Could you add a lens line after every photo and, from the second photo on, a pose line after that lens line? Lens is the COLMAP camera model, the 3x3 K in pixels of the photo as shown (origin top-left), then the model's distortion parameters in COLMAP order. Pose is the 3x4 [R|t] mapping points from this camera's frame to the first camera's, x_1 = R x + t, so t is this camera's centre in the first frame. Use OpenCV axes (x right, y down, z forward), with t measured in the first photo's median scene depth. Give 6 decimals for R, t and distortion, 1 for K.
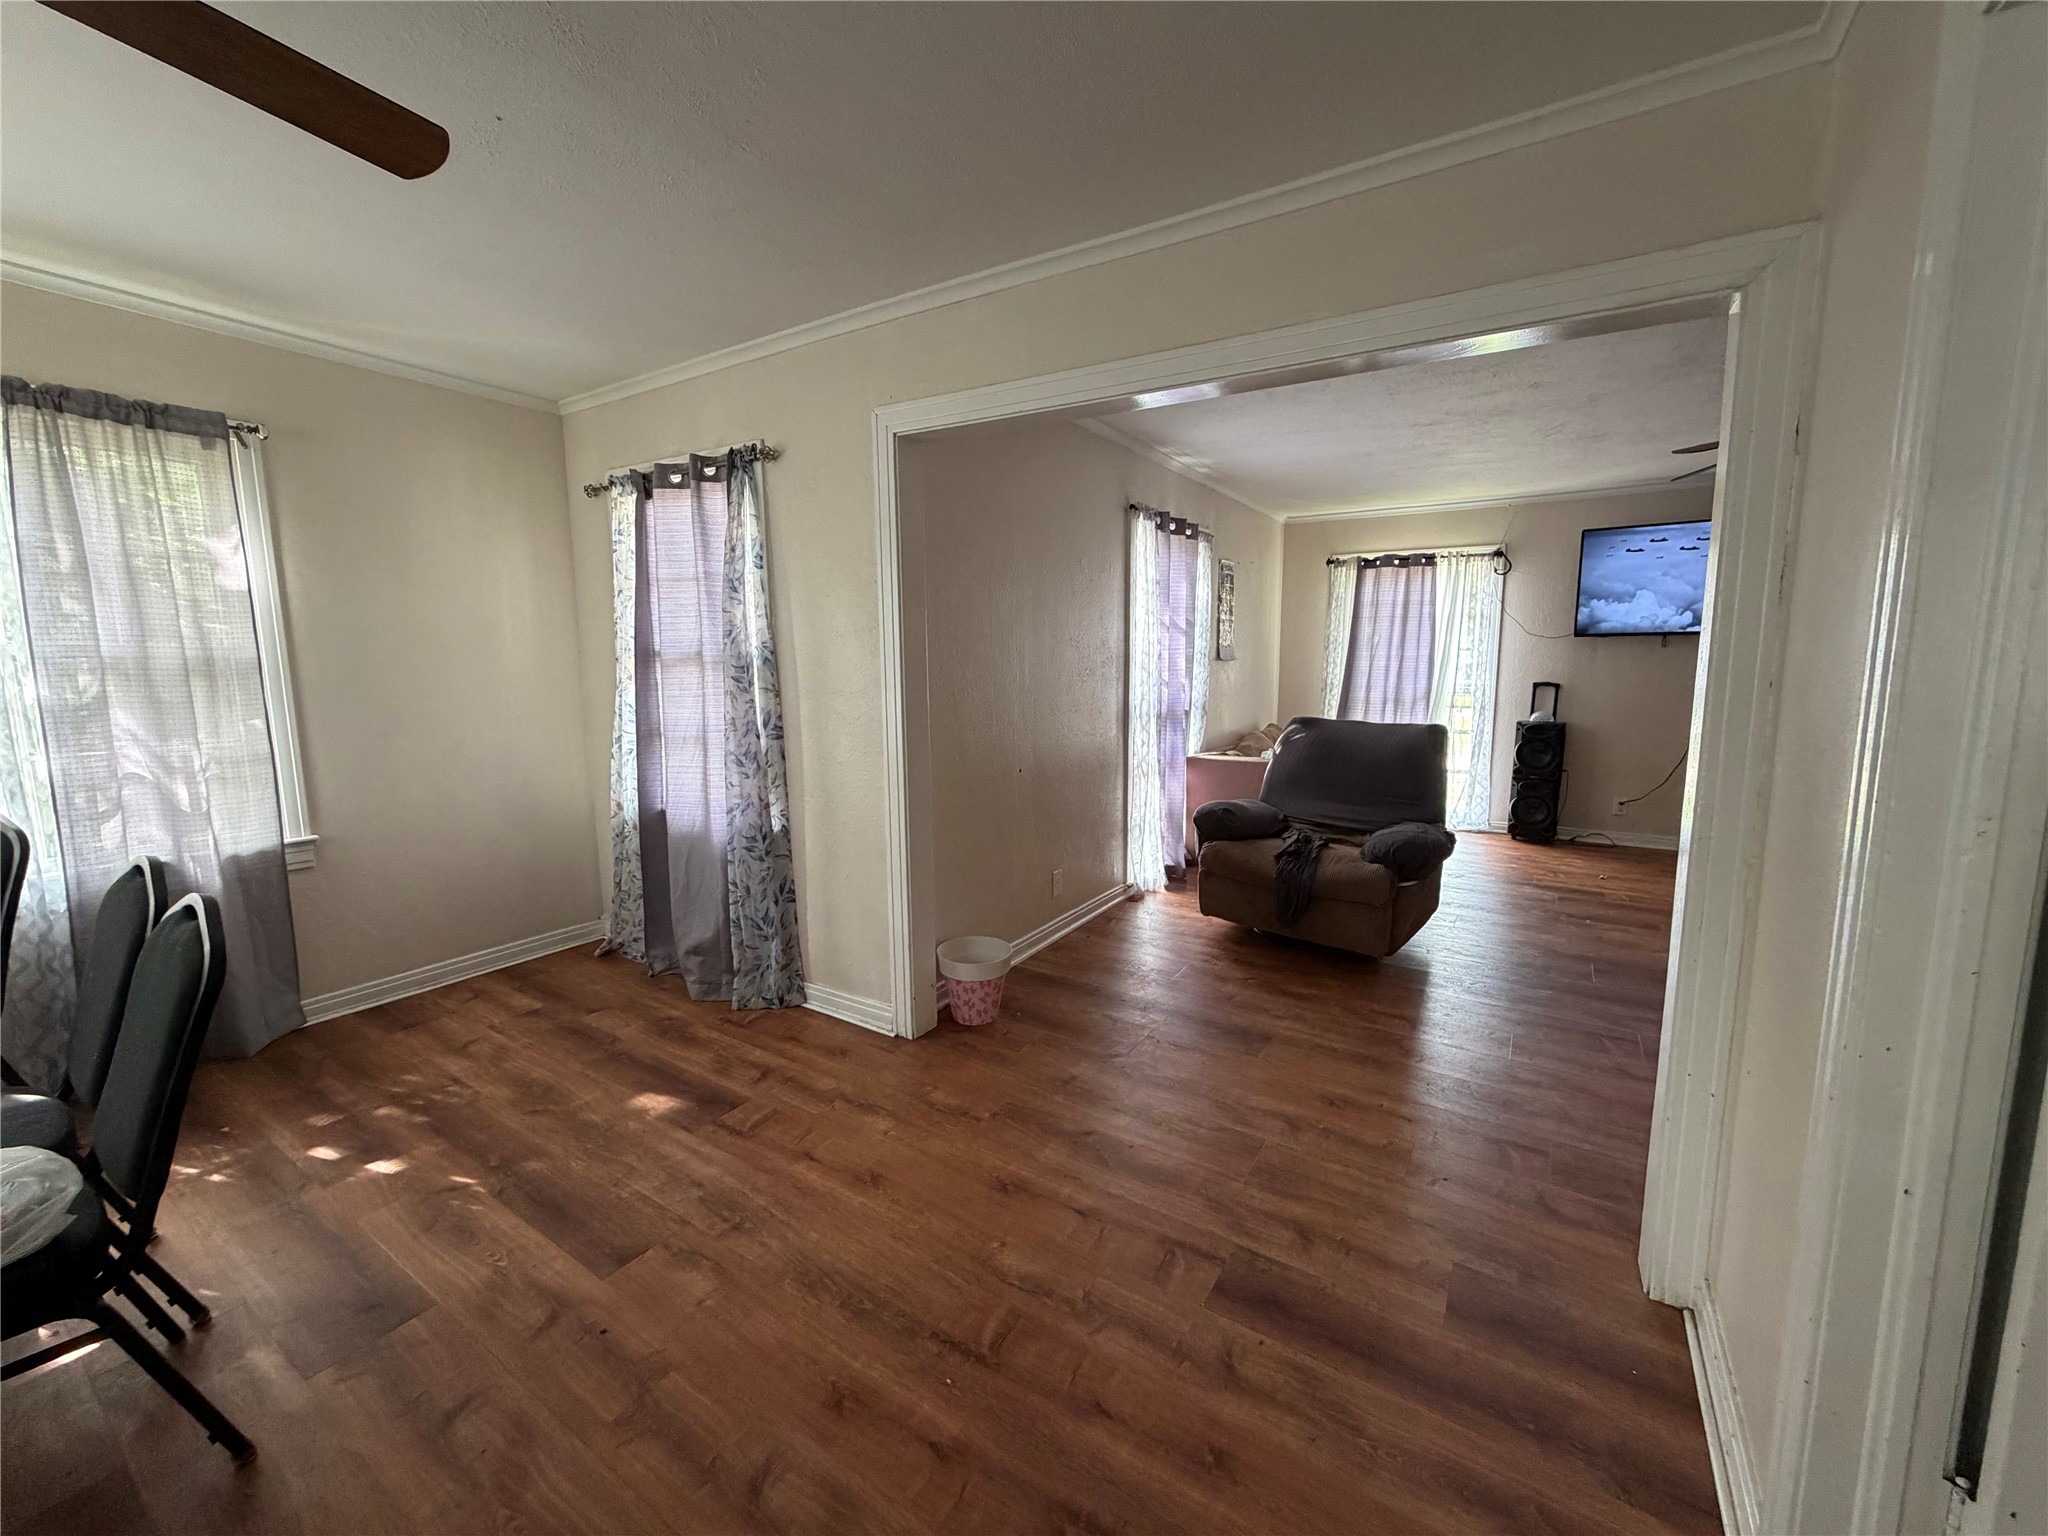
lens RADIAL K [[814.8, 0, 1018.5], [0, 814.8, 764.2], [0, 0, 1]] dist [0.000401, 0.000015]
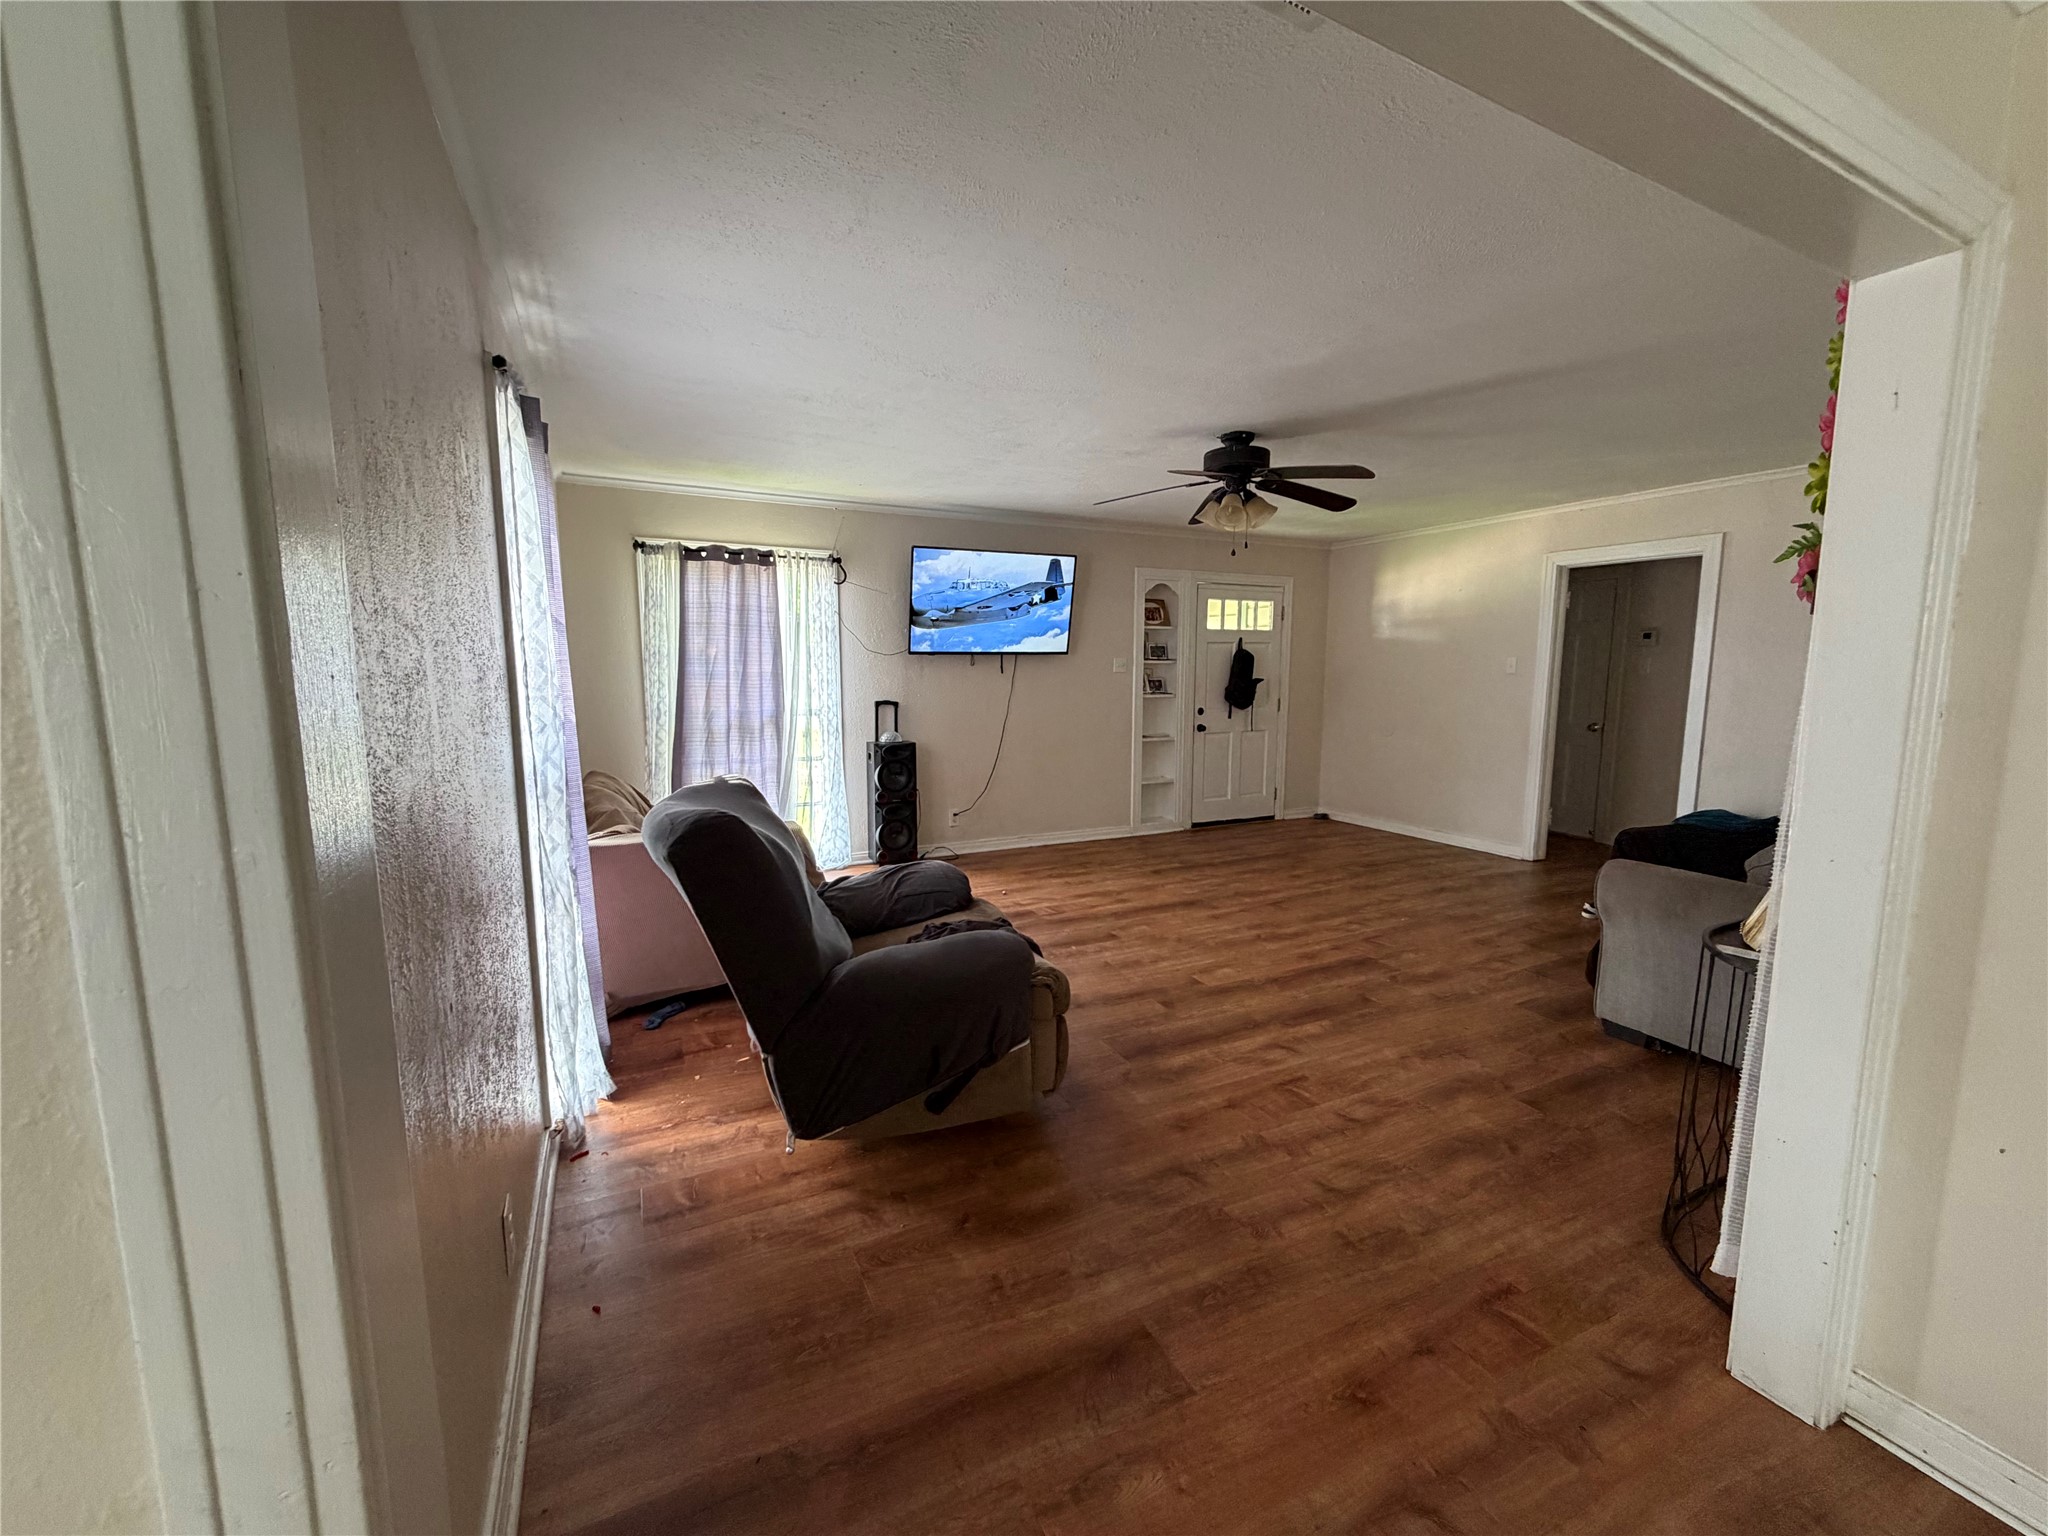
lens RADIAL K [[814.8, 0, 1022.8], [0, 814.8, 770.8], [0, 0, 1]] dist [0.000401, 0.000015]
pose [[0.514647, -0.099203, 0.851644, -0.093305], [0.104243, 0.993155, 0.052693, -0.050148], [-0.851042, 0.061660, 0.521465, 0.349304]]
